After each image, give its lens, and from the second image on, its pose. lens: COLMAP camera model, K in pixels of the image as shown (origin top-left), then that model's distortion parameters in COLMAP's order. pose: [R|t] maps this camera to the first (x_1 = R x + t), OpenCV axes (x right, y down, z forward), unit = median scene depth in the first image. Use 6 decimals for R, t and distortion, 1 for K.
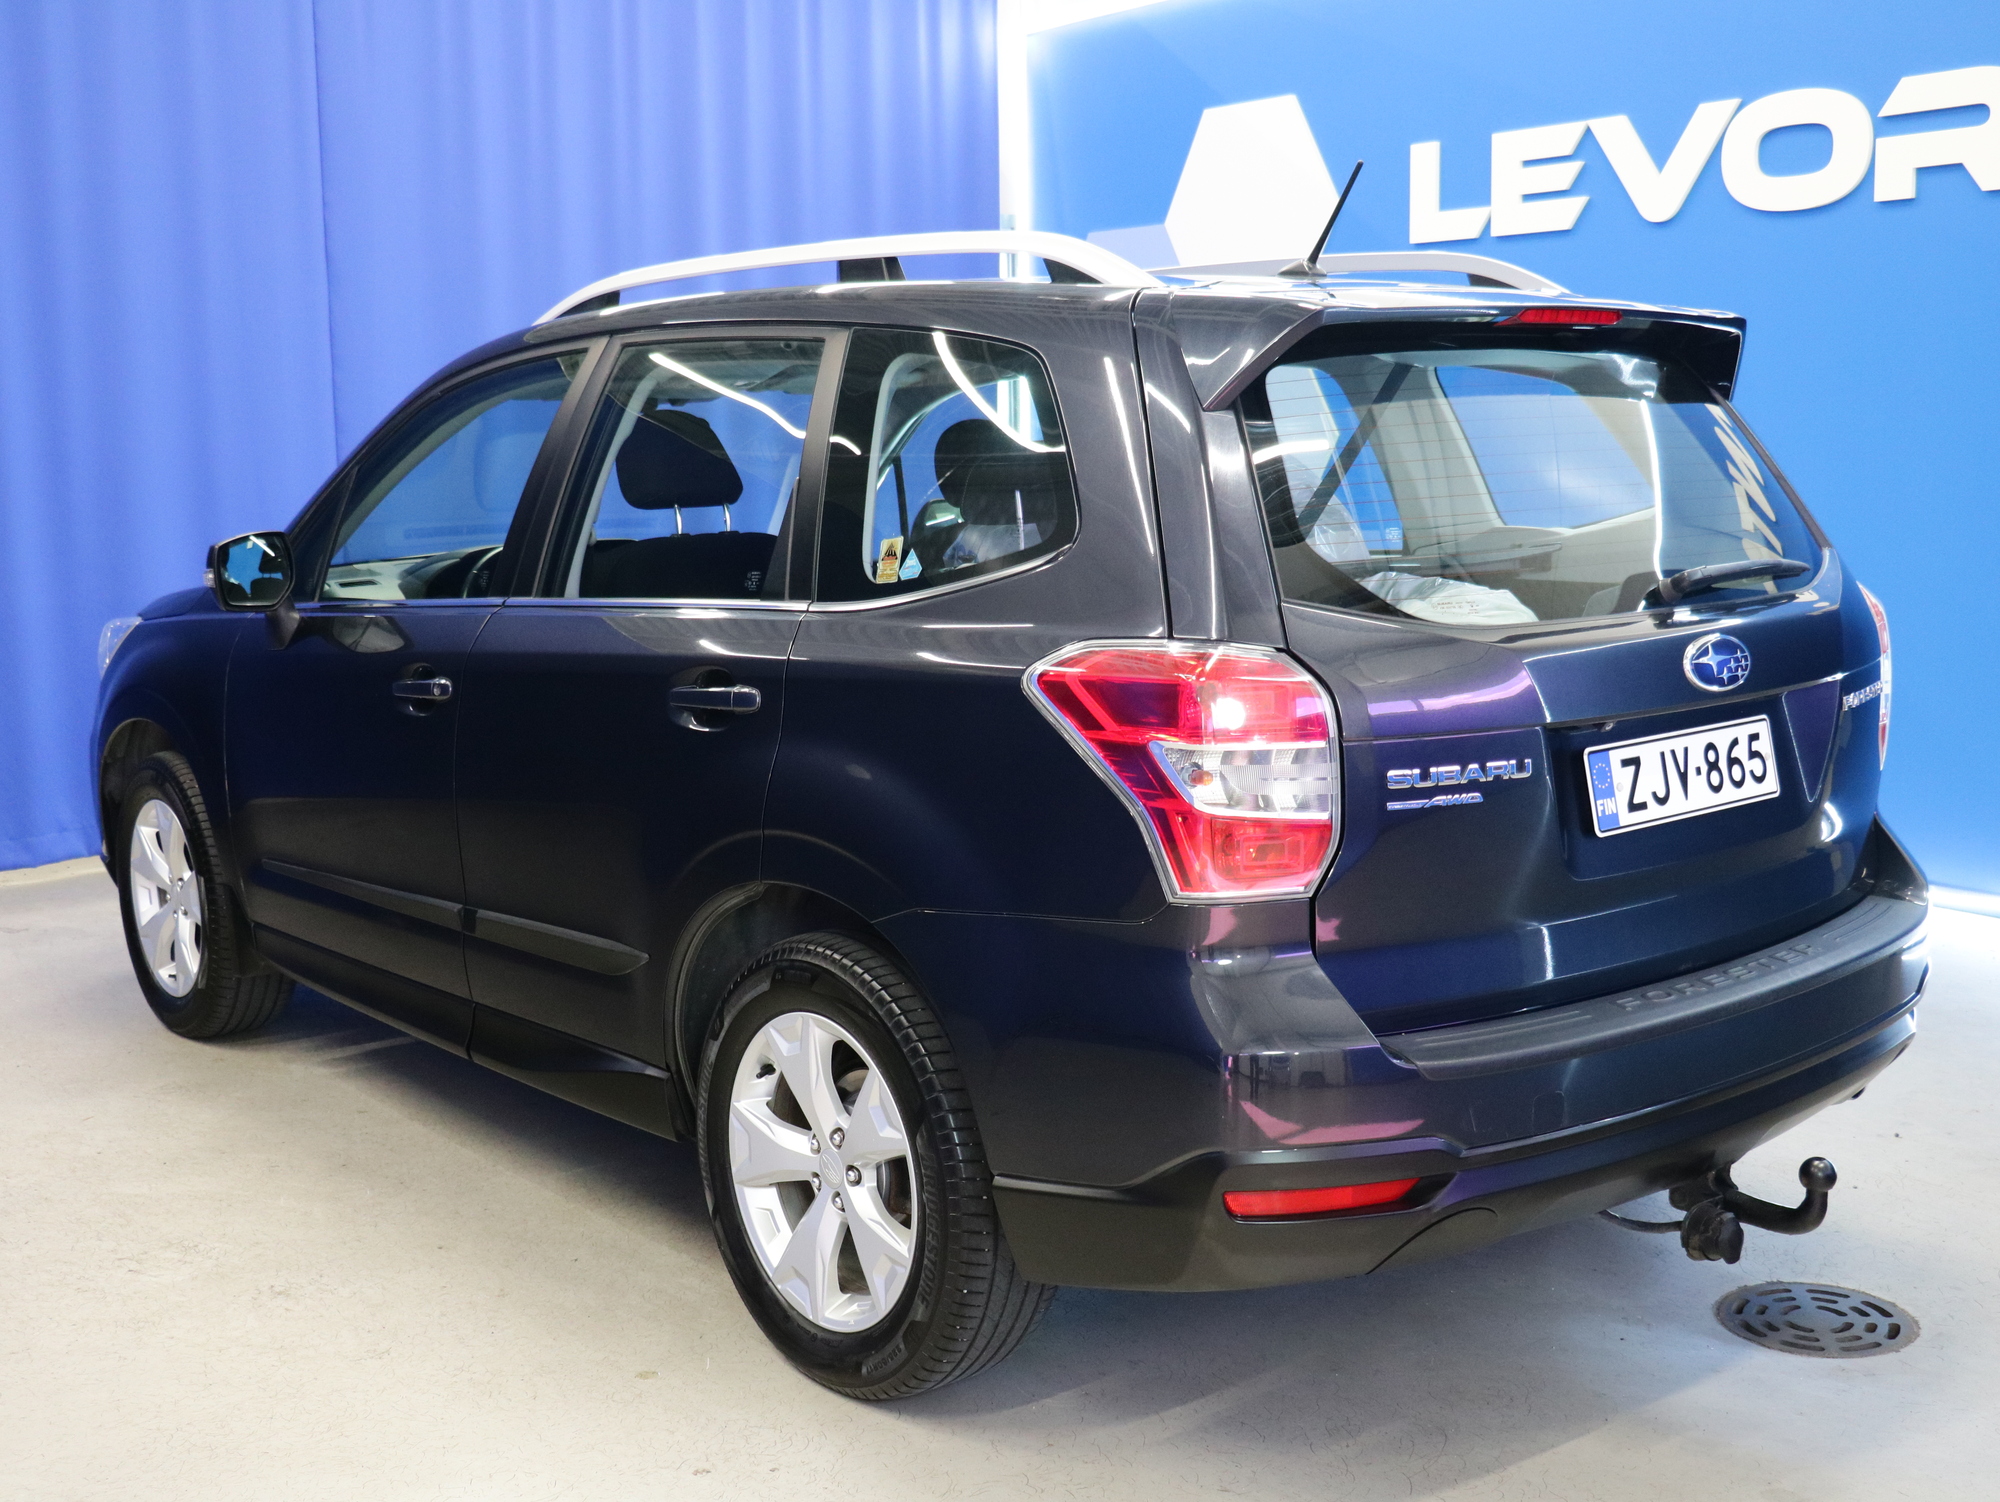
lens RADIAL K [[2223.8, 0, 988.1], [0, 2223.8, 738.0], [0, 0, 1]] dist [-0.022231, 0.000000]
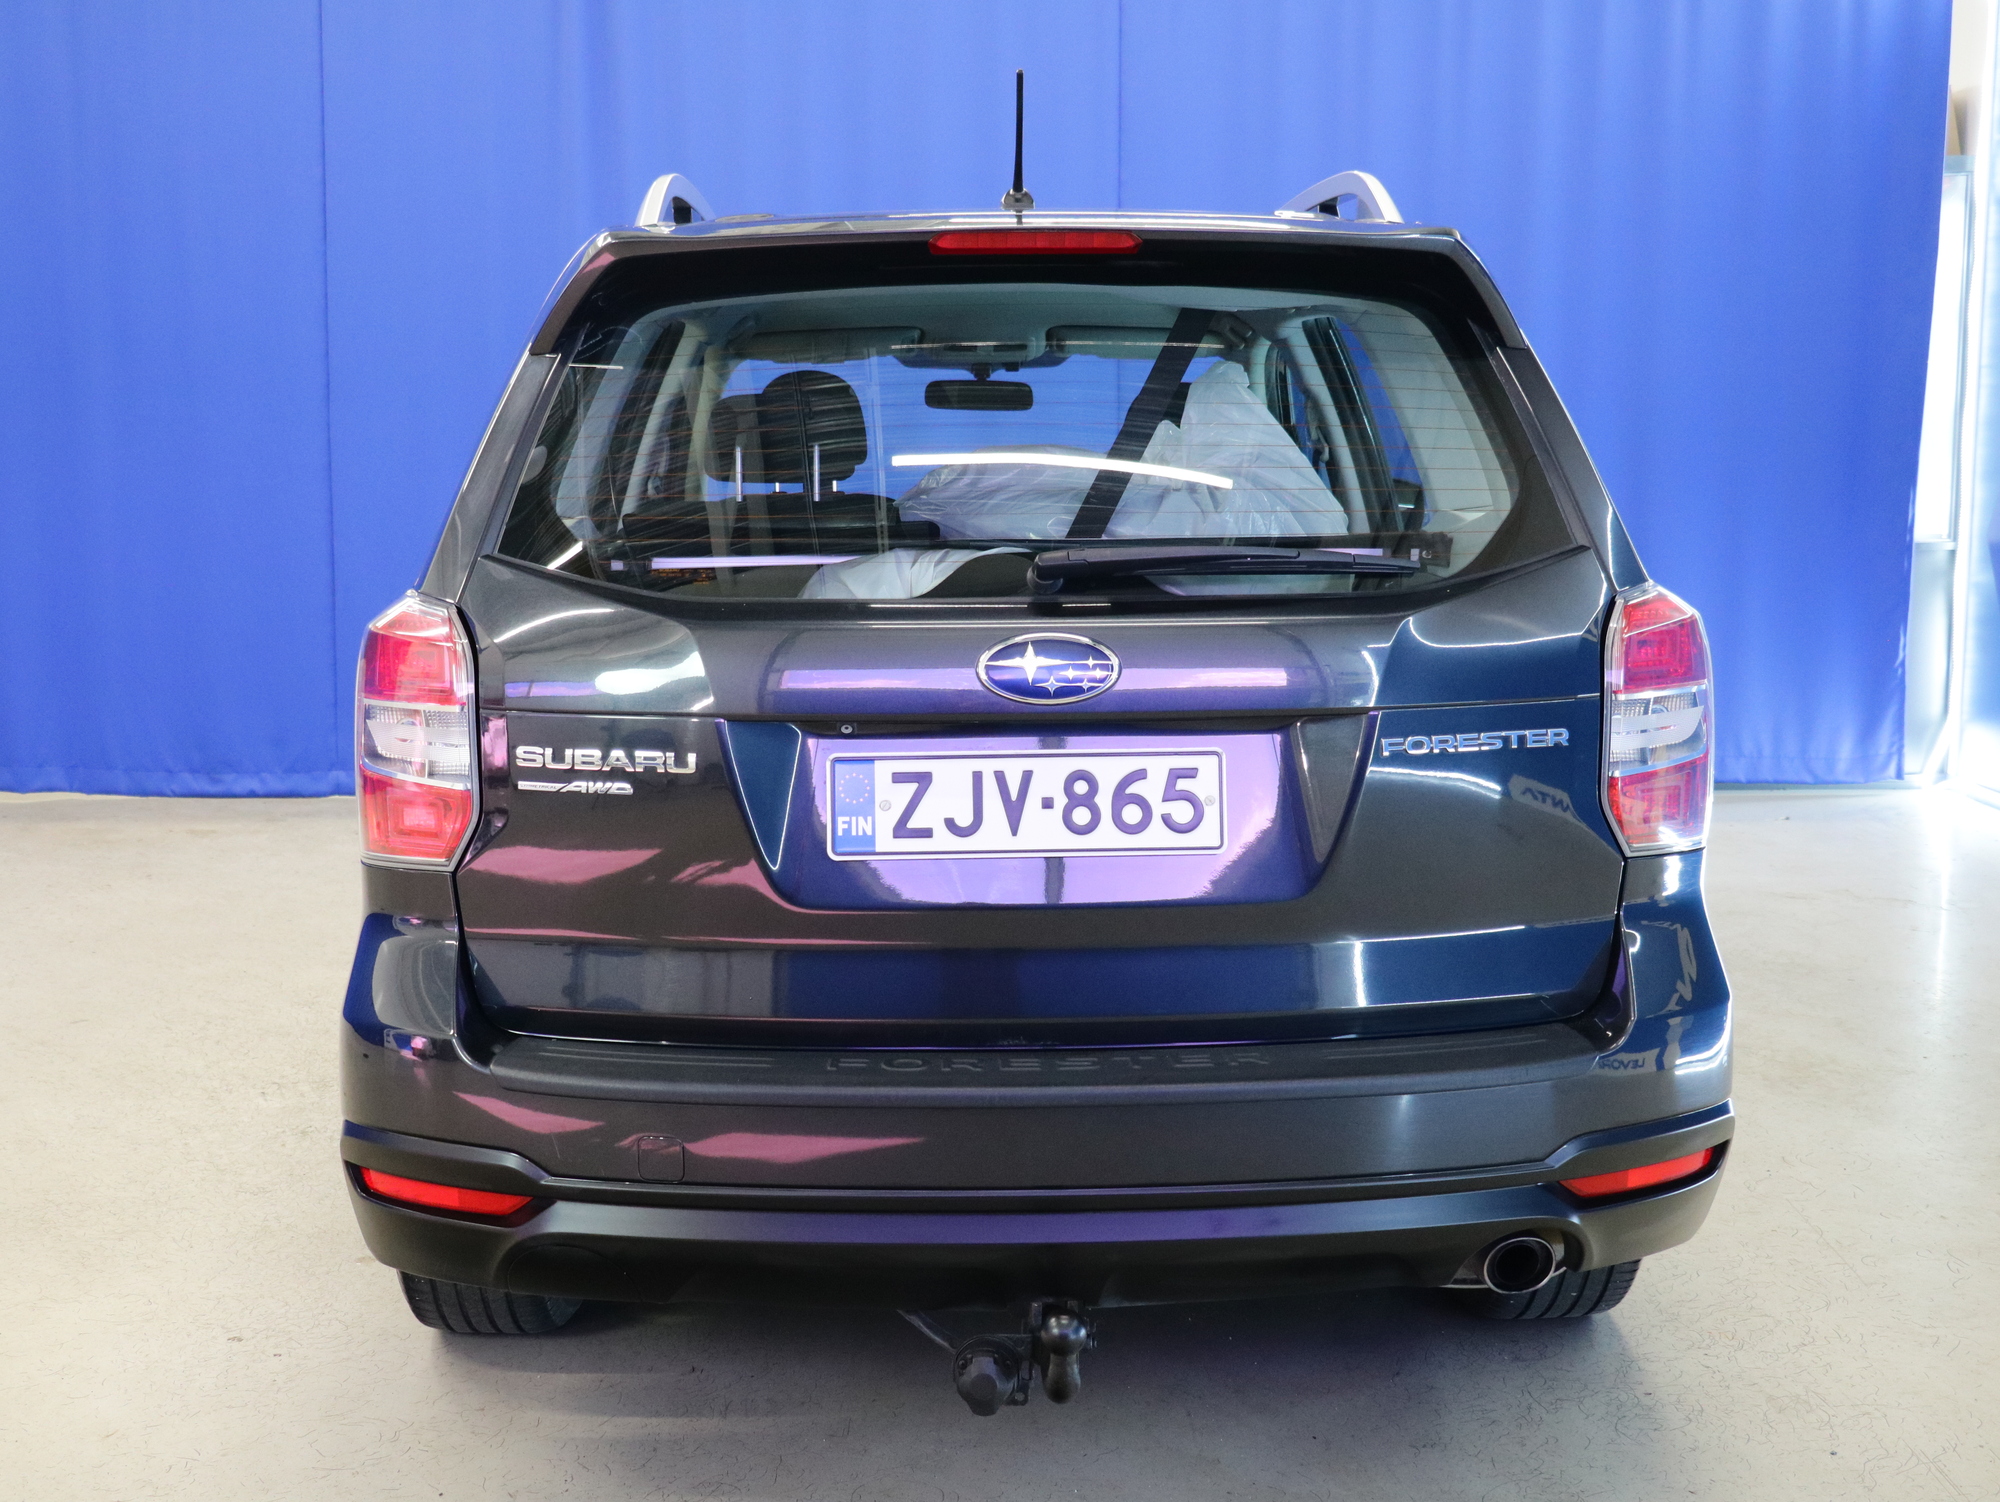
lens RADIAL K [[2223.8, 0, 999.7], [0, 2223.8, 758.8], [0, 0, 1]] dist [-0.022231, 0.000000]
pose [[0.790660, 0.100897, -0.603884, 0.769182], [-0.095684, 0.994571, 0.040895, -0.031362], [0.604732, 0.025448, 0.796023, 0.343357]]
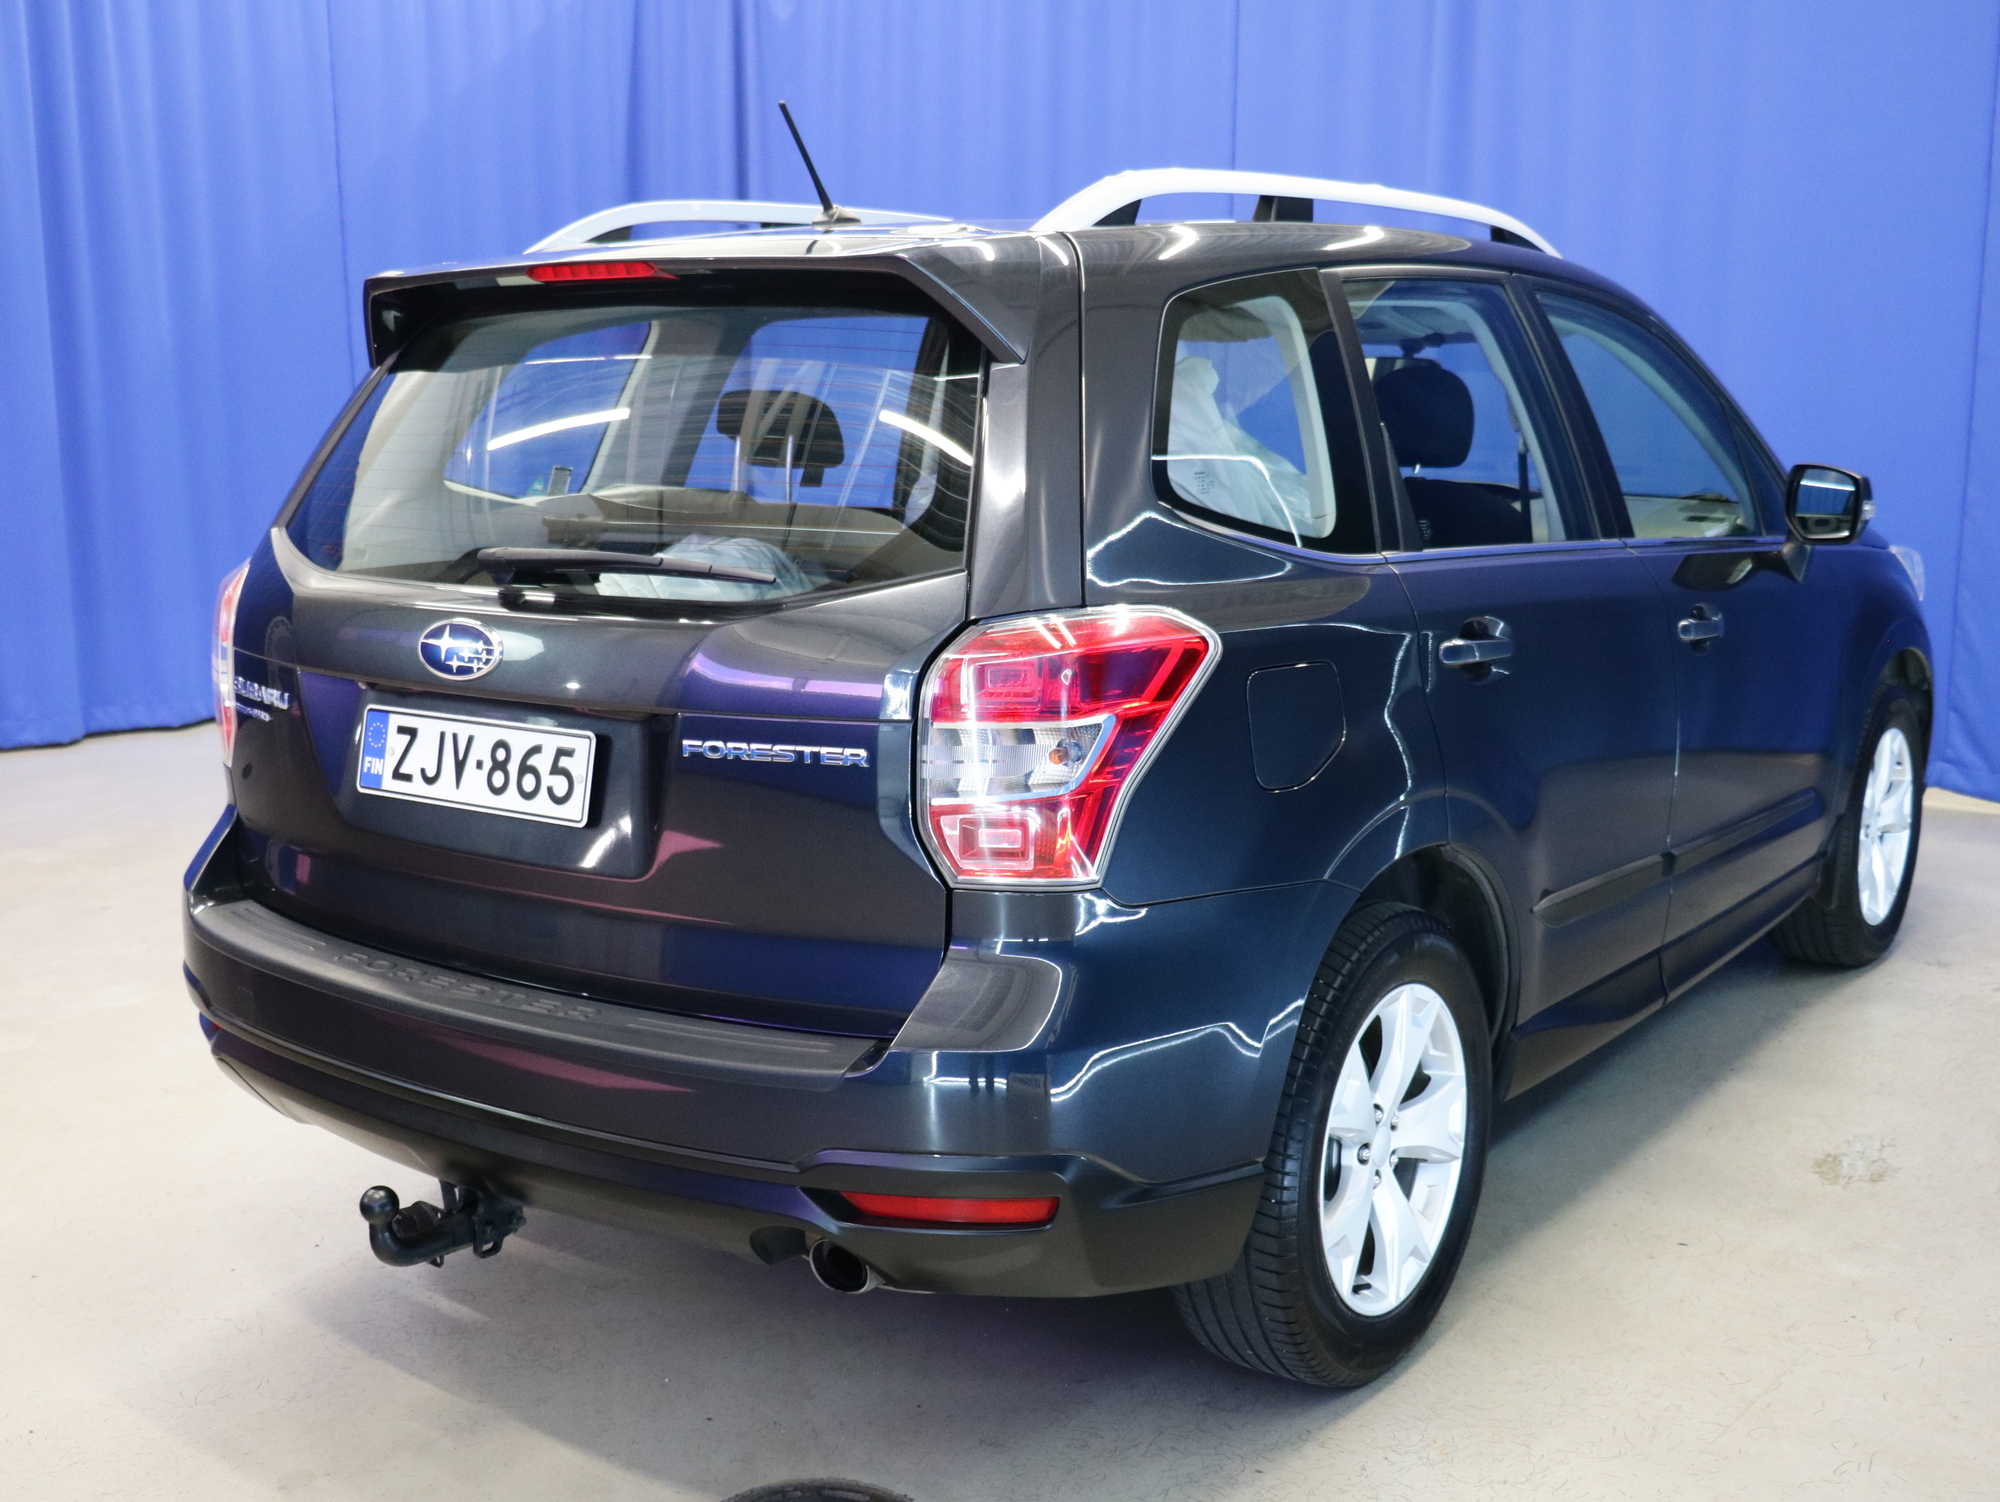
lens RADIAL K [[2071.1, 0, 999.9], [0, 2071.1, 753.9], [0, 0, 1]] dist [-0.005025, 0.000000]
pose [[0.260561, 0.186153, -0.947341, 1.166495], [-0.138852, 0.978260, 0.154038, -0.149350], [0.955420, 0.091404, 0.280745, 0.941028]]
